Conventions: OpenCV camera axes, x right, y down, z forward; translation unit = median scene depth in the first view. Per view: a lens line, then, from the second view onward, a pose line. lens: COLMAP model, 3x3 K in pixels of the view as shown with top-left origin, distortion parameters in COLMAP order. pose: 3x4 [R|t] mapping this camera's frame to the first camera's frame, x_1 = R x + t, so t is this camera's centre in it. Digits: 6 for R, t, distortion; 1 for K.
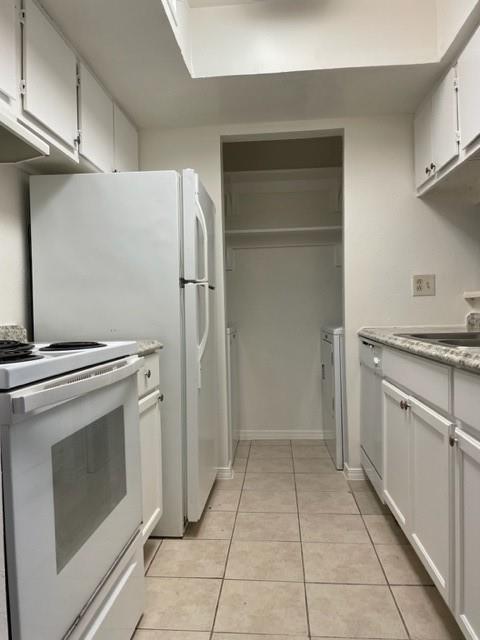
lens RADIAL K [[484.8, 0, 233.7], [0, 484.8, 329.6], [0, 0, 1]] dist [0.043461, -0.082120]
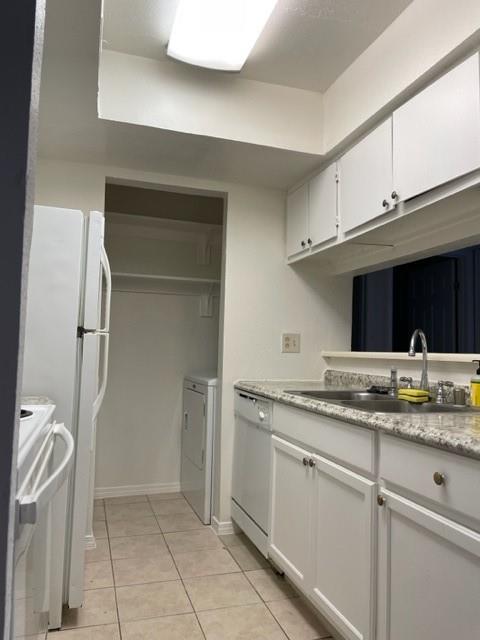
lens RADIAL K [[484.8, 0, 243.9], [0, 484.8, 318.3], [0, 0, 1]] dist [0.043461, -0.082120]
pose [[0.913179, 0.070361, 0.401439, -0.175203], [-0.030408, 0.994002, -0.105049, -0.032357], [-0.406422, 0.083722, 0.909842, 0.046041]]
